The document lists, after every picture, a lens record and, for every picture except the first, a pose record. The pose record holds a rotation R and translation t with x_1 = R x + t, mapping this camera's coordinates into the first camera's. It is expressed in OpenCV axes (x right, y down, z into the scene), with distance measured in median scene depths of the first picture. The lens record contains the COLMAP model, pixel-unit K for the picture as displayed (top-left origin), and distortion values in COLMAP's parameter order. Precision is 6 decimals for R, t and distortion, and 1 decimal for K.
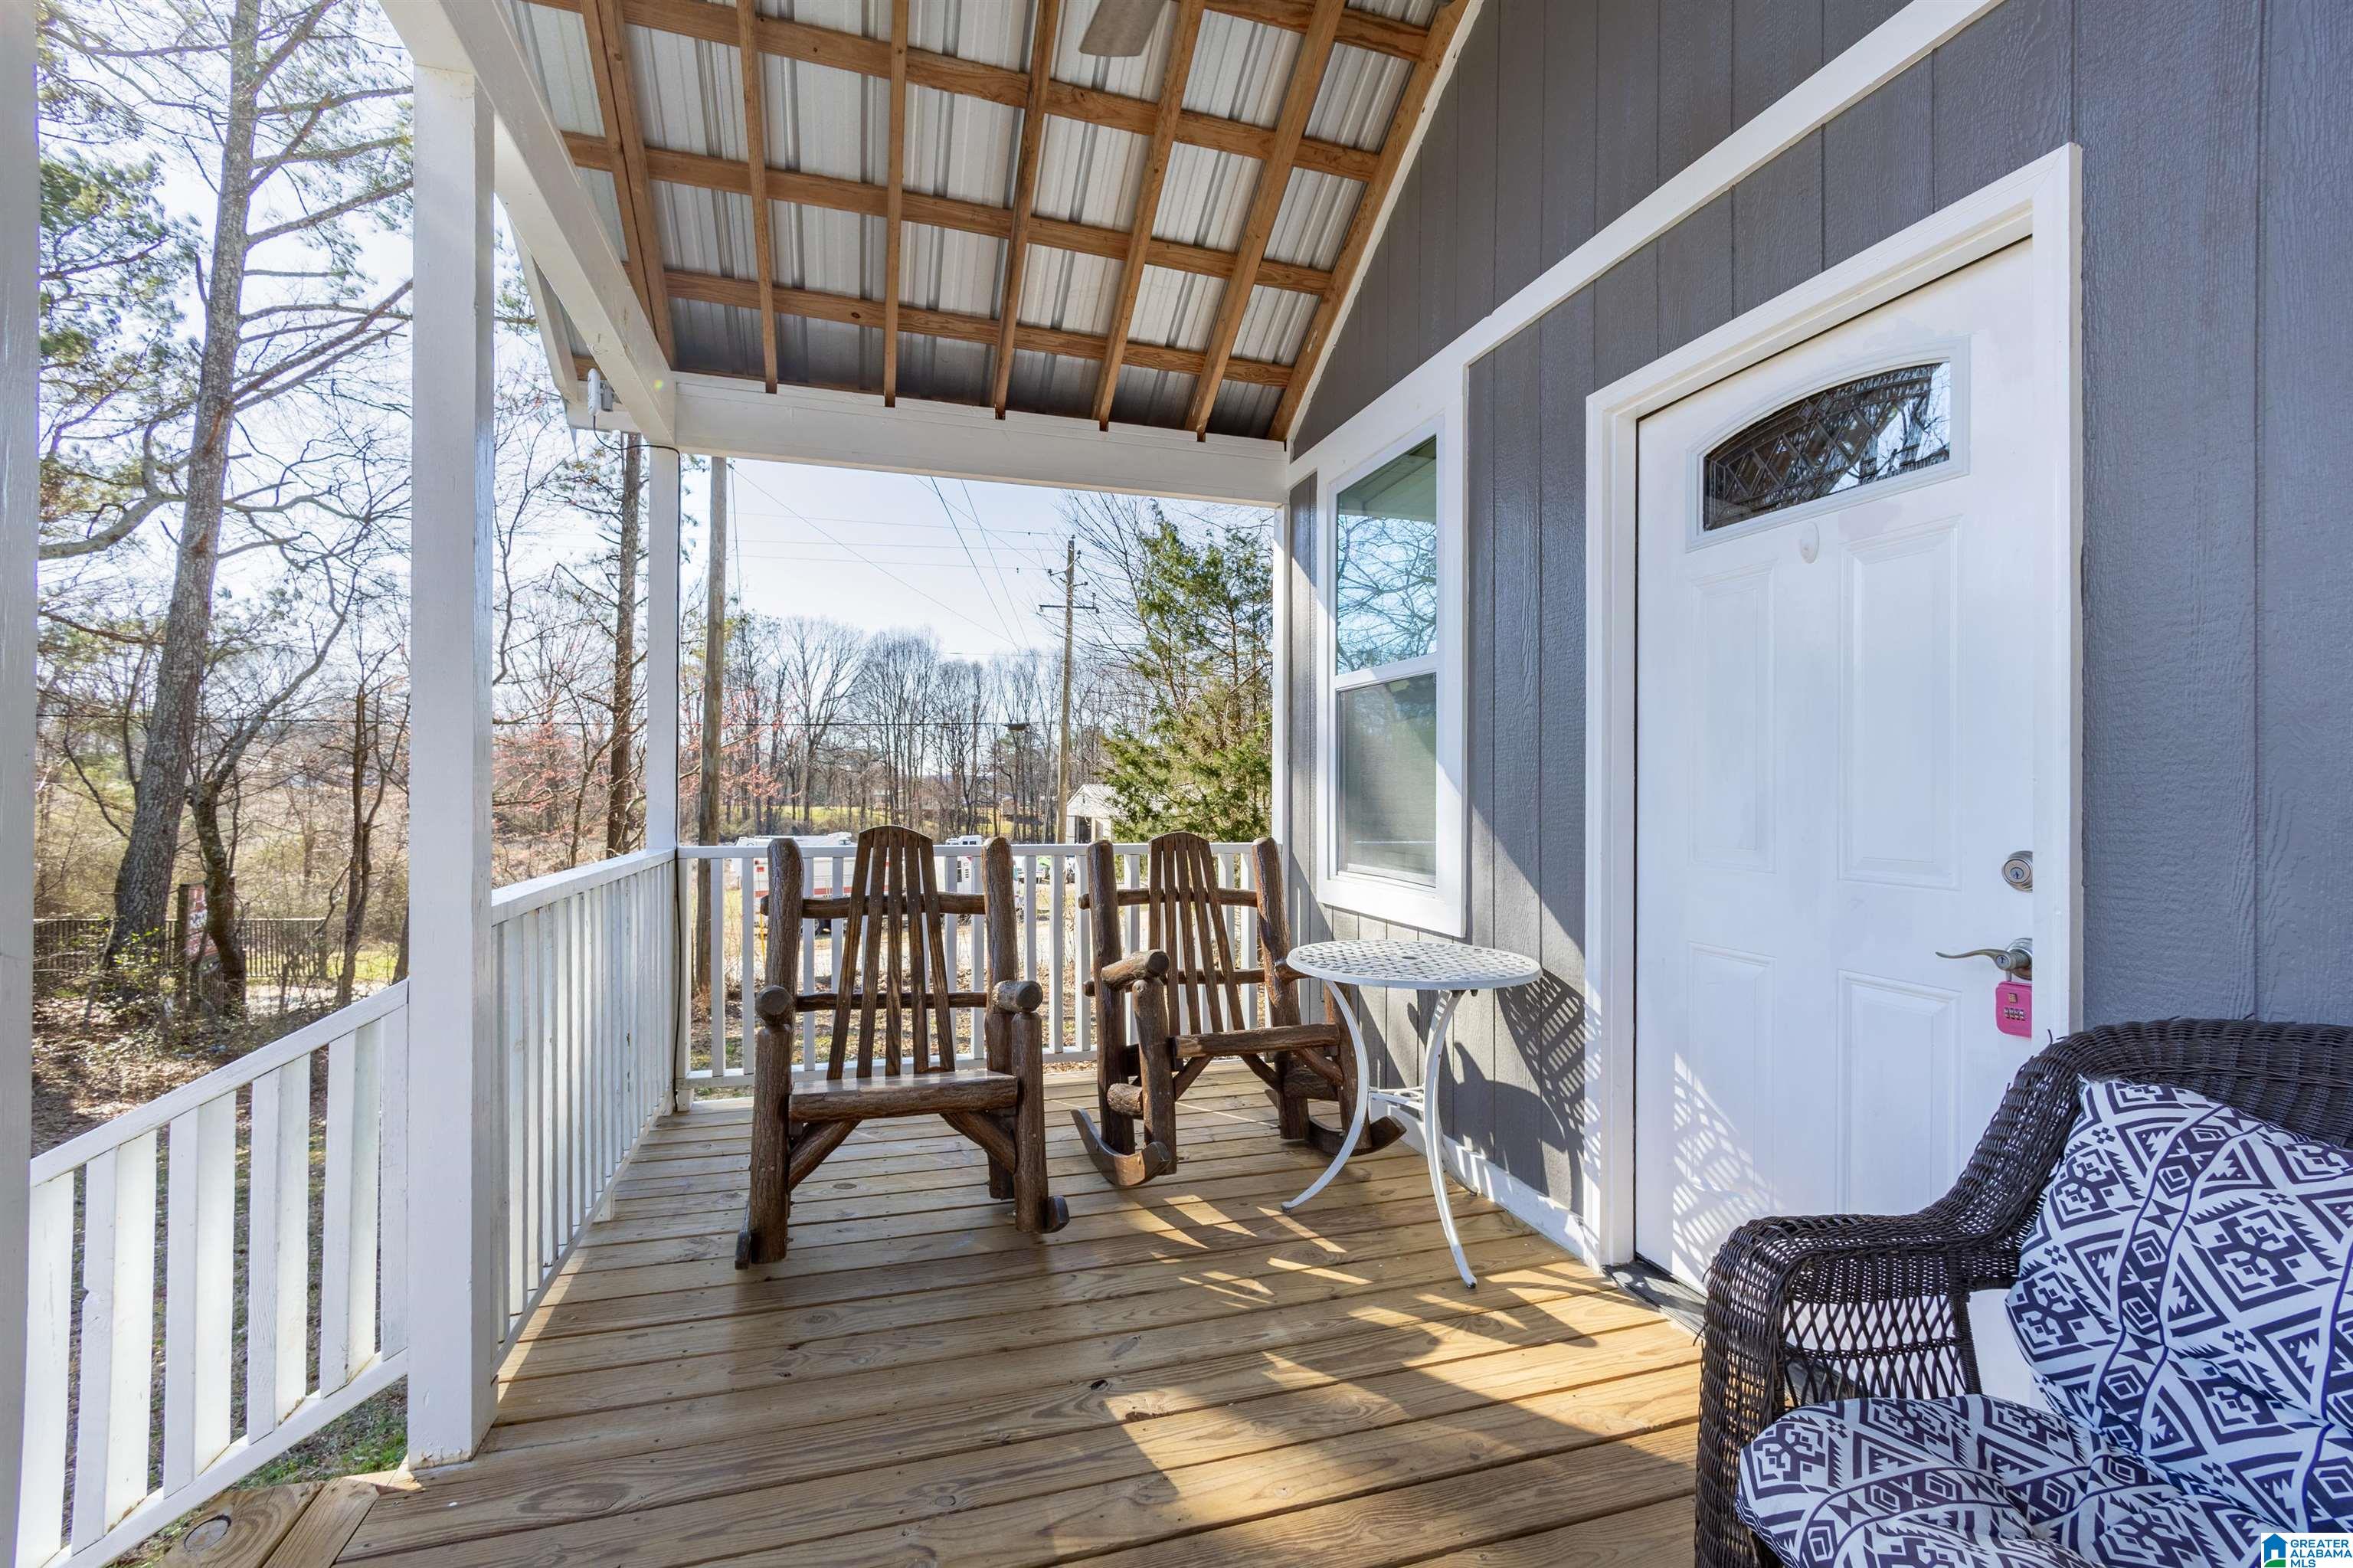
lens RADIAL K [[1079.5, 0, 1168.5], [0, 1079.5, 779.5], [0, 0, 1]] dist [0.000760, 0.000114]
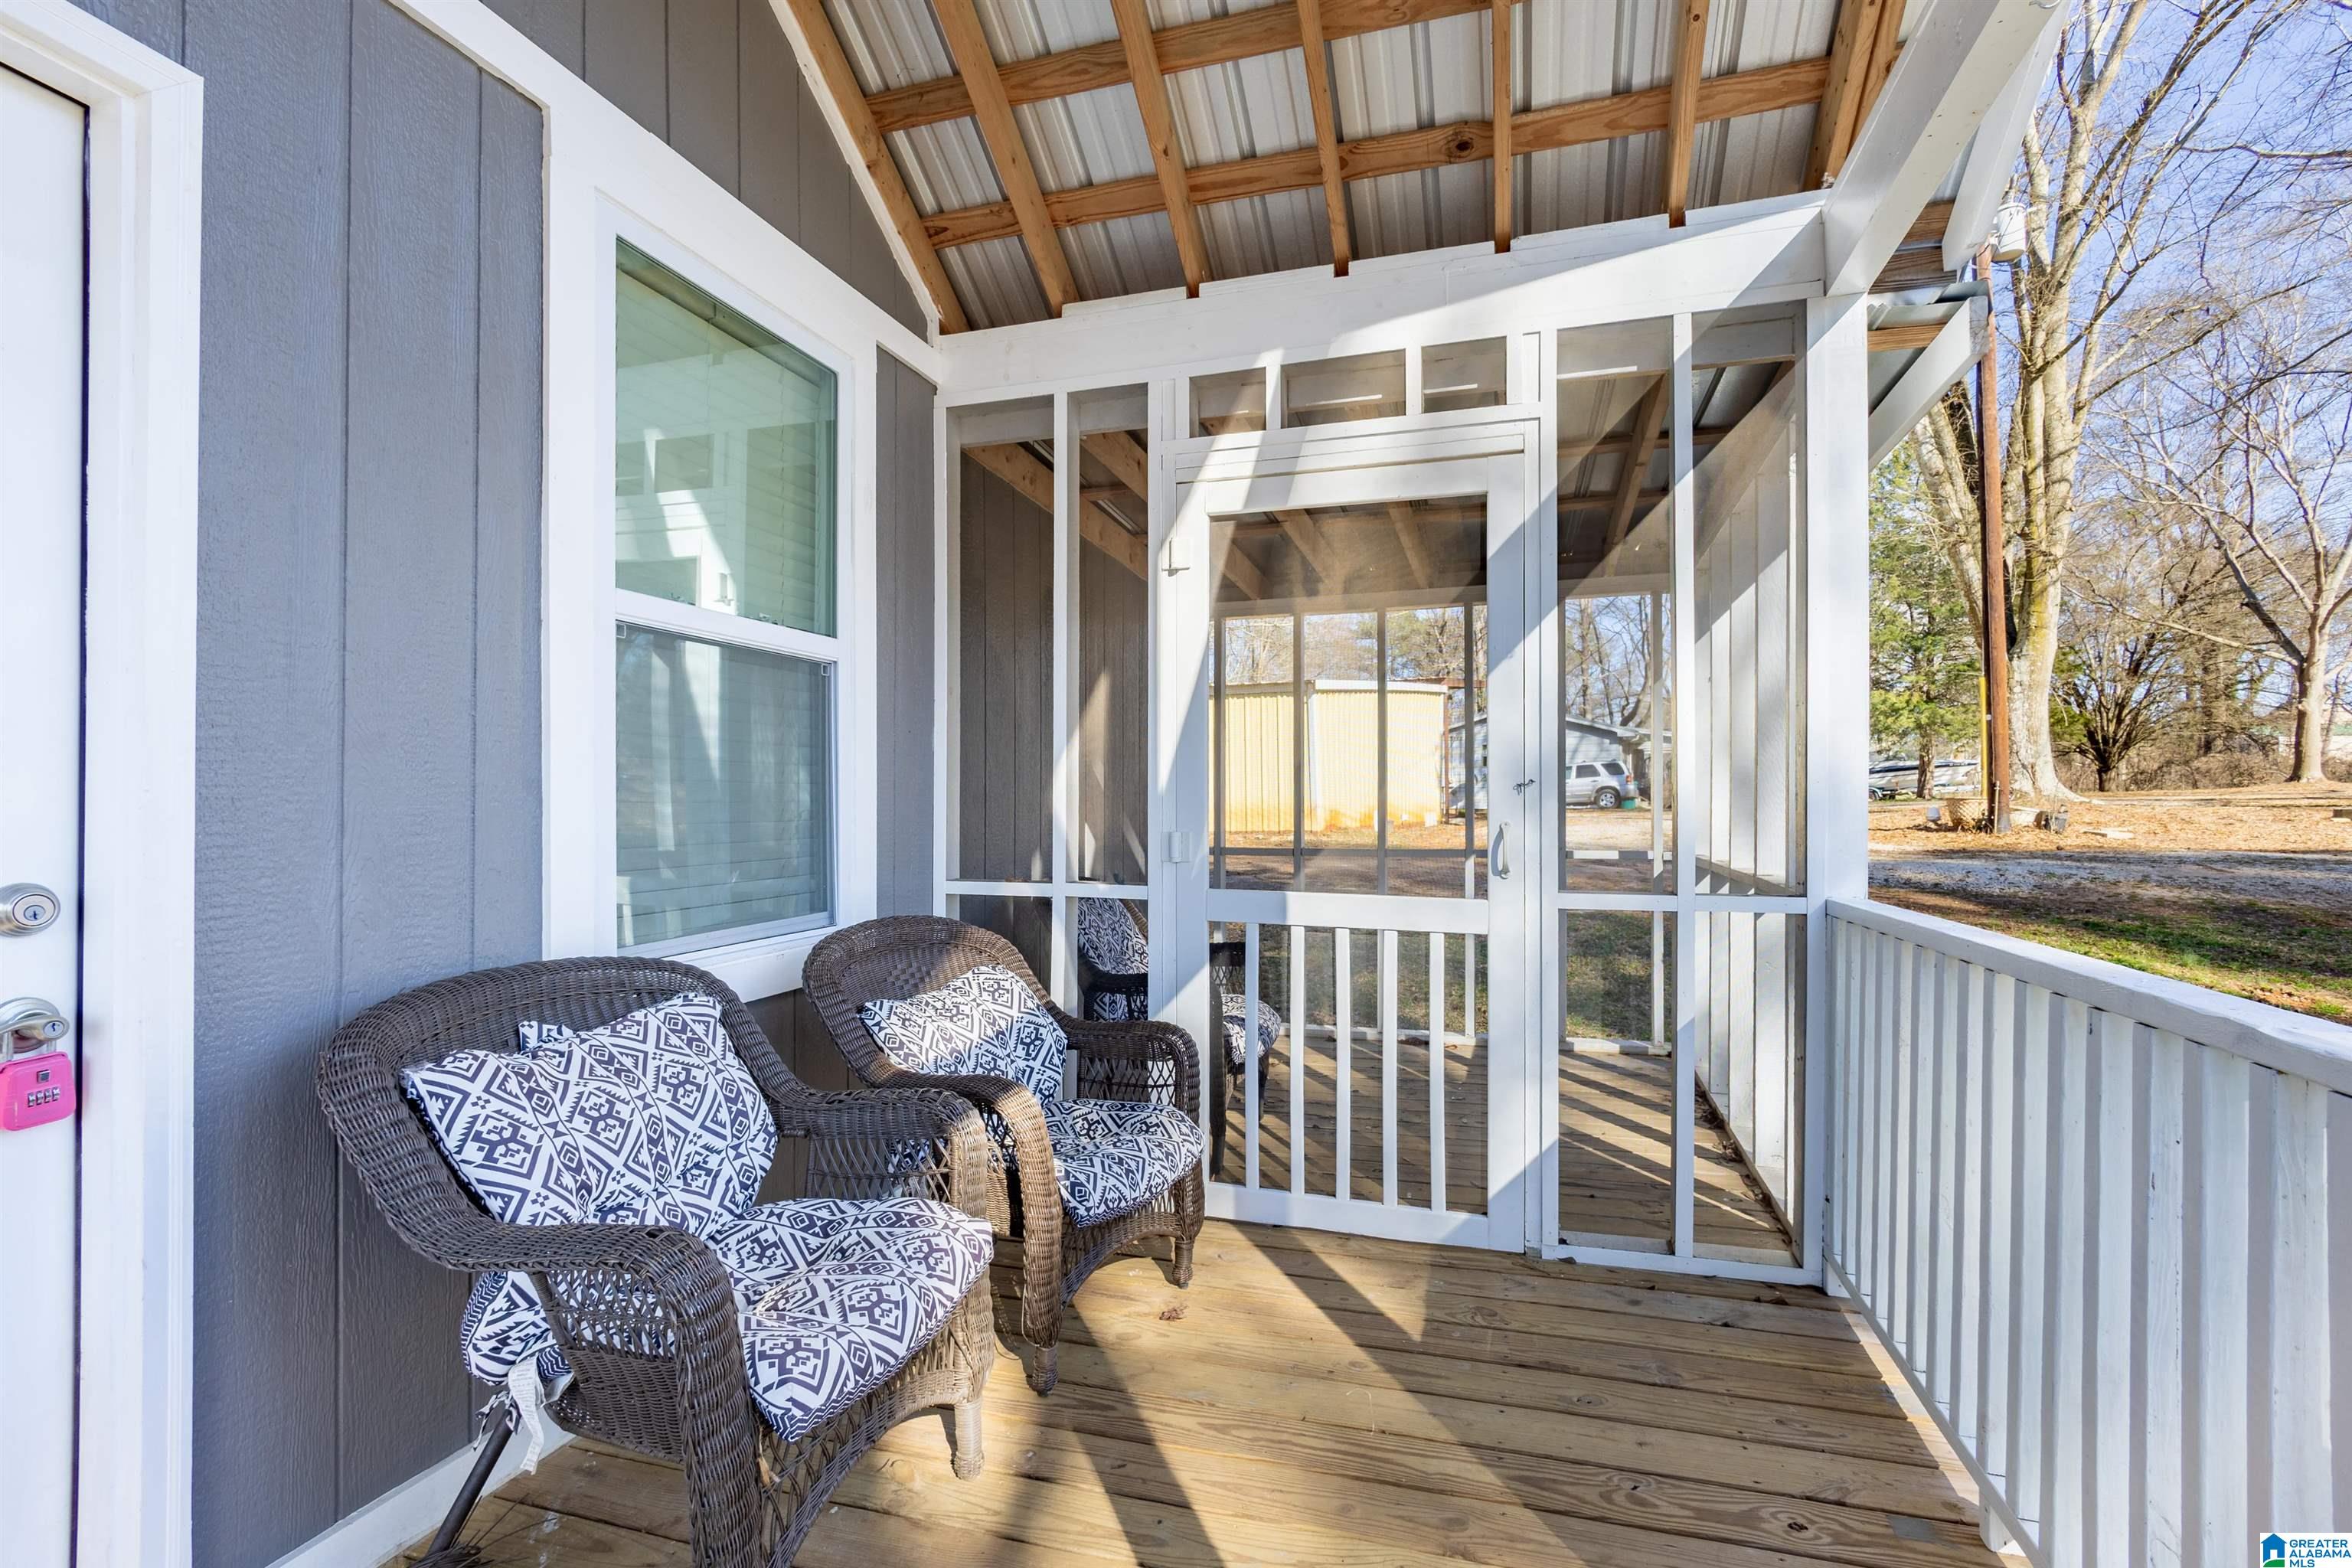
lens RADIAL K [[1079.0, 0, 1169.4], [0, 1079.0, 803.5], [0, 0, 1]] dist [0.000760, 0.000114]
pose [[-0.815882, -0.005108, 0.578196, -0.453052], [-0.008647, 0.999957, -0.003368, 0.006516], [-0.578154, -0.007747, -0.815891, 1.594682]]
